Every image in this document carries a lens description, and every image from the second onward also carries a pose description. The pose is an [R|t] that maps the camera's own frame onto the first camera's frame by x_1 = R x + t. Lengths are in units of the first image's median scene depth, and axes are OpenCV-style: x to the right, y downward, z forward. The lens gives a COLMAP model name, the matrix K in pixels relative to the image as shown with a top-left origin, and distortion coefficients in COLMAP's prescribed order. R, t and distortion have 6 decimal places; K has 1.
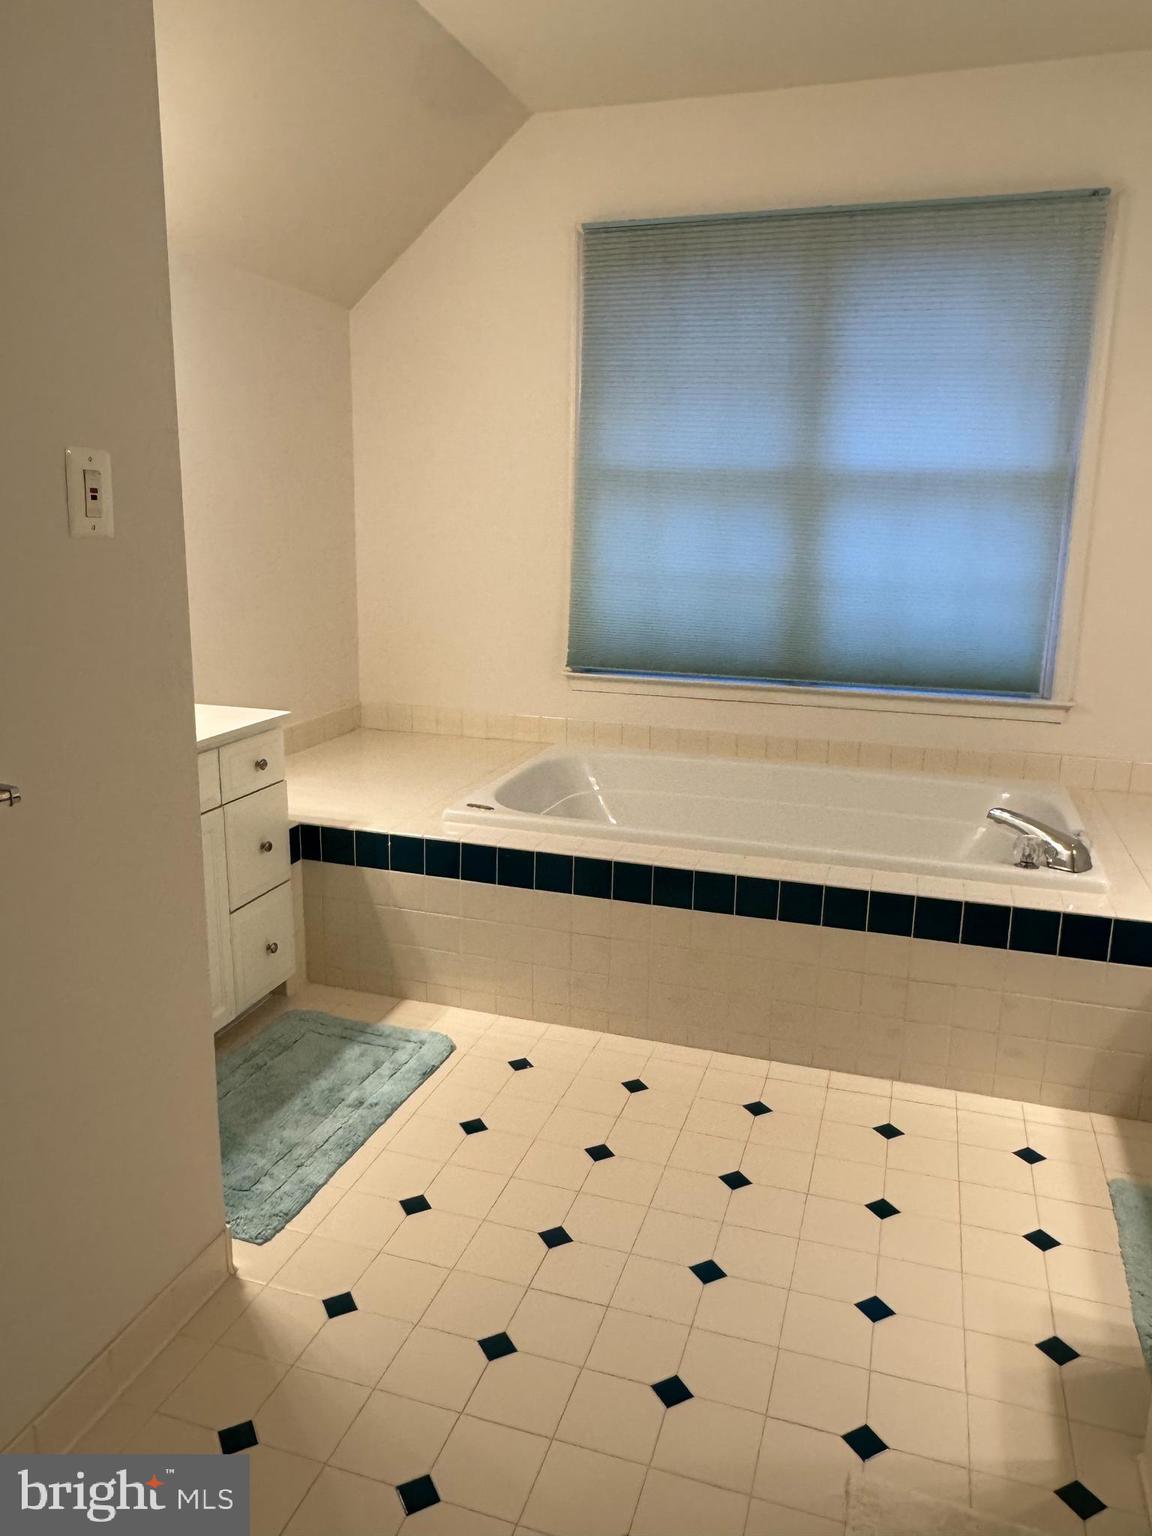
lens RADIAL K [[1085.1, 0, 581.8], [0, 1085.1, 760.6], [0, 0, 1]] dist [-0.001353, 0.002071]
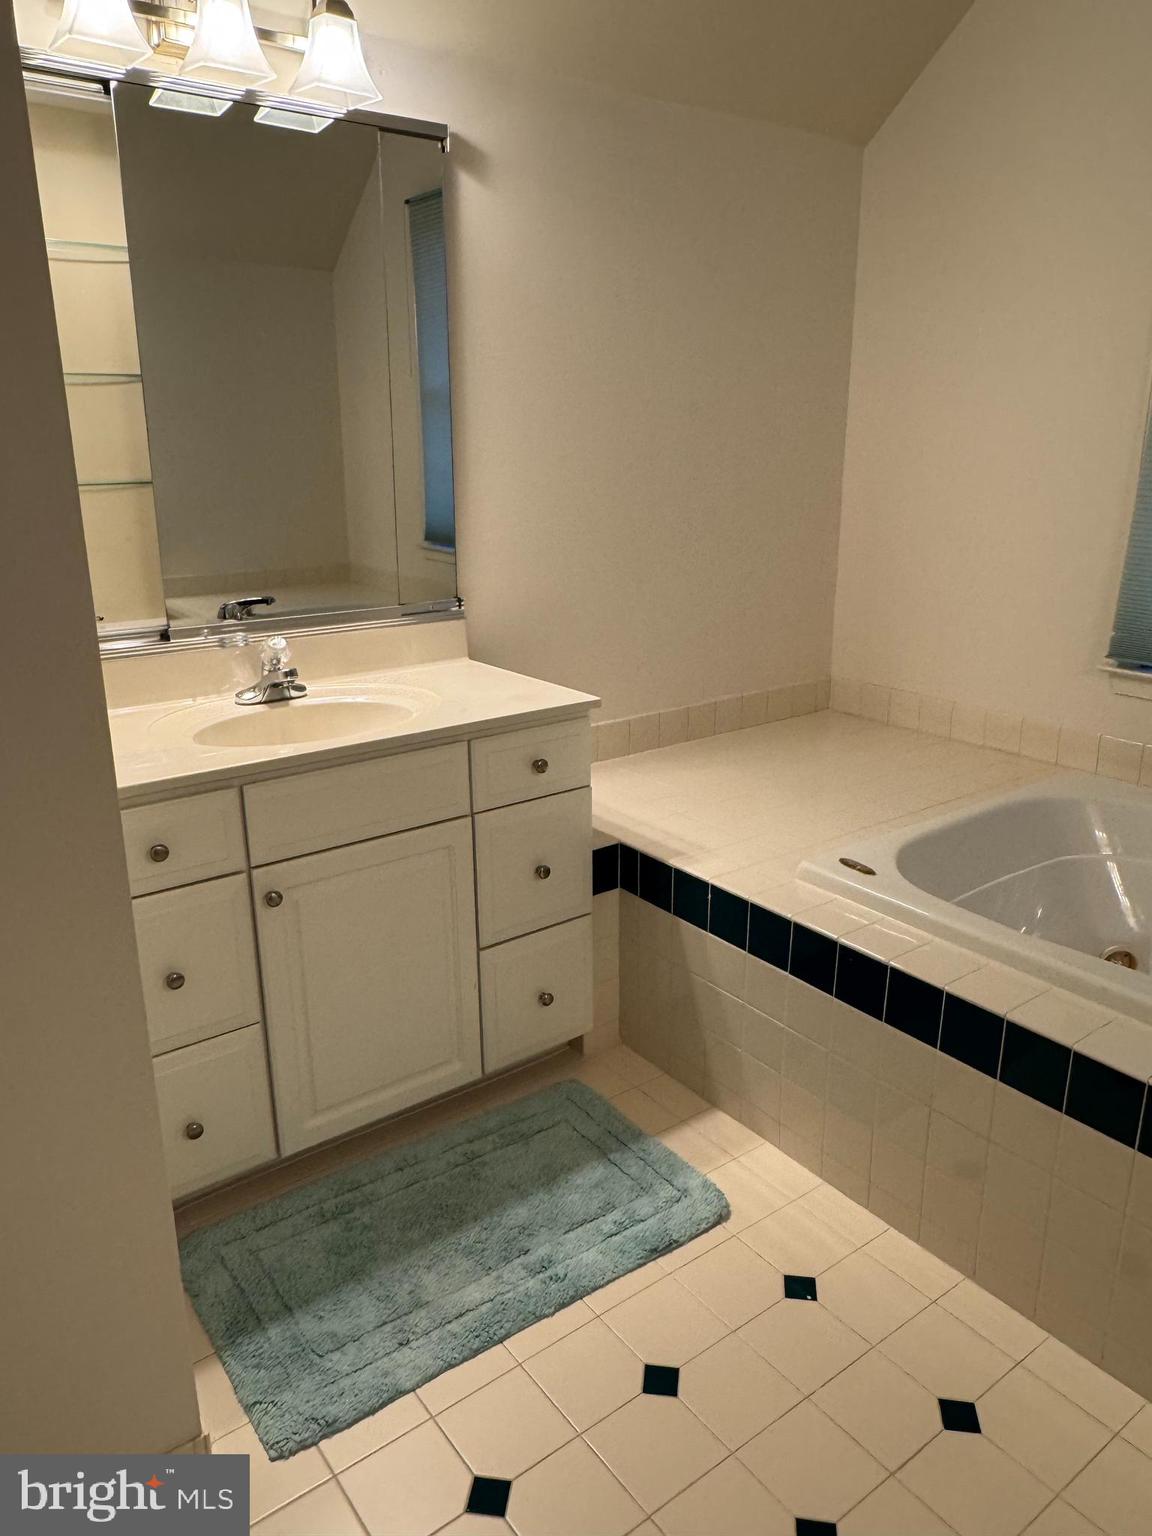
lens RADIAL K [[1082.1, 0, 576.0], [0, 1082.1, 768.0], [0, 0, 1]] dist [-0.004318, -0.003311]
pose [[0.814888, 0.148613, -0.560243, 0.139220], [-0.111923, 0.988725, 0.099480, -0.068889], [0.568710, -0.018361, 0.822333, 0.378792]]
